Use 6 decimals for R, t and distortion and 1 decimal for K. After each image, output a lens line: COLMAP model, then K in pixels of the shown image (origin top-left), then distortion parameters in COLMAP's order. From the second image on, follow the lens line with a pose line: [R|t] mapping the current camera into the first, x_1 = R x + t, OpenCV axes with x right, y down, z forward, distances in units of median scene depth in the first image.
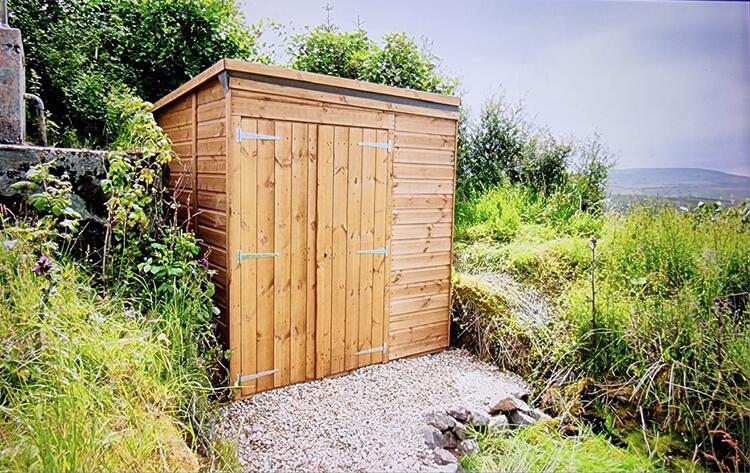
lens RADIAL K [[496.6, 0, 377.1], [0, 496.6, 236.0], [0, 0, 1]] dist [-0.007333, -0.000460]
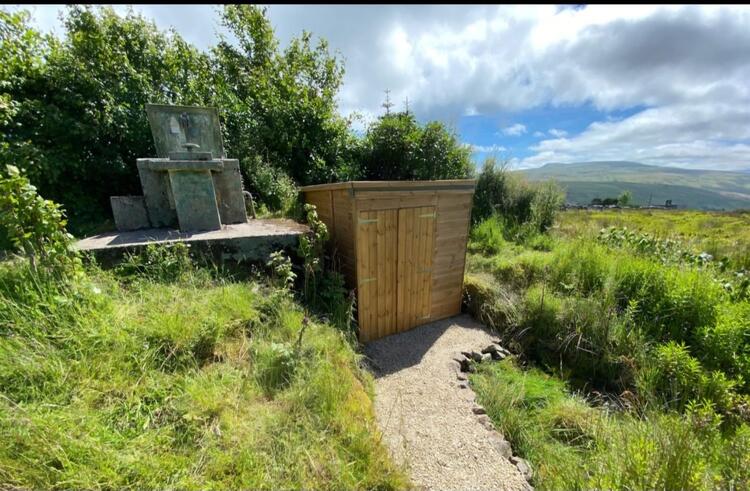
lens RADIAL K [[297.1, 0, 374.2], [0, 297.1, 285.1], [0, 0, 1]] dist [0.000932, -0.000276]
pose [[0.995272, -0.001078, -0.097119, -0.097355], [0.024799, 0.969614, 0.243380, -0.216730], [0.093905, -0.244638, 0.965056, -0.161914]]
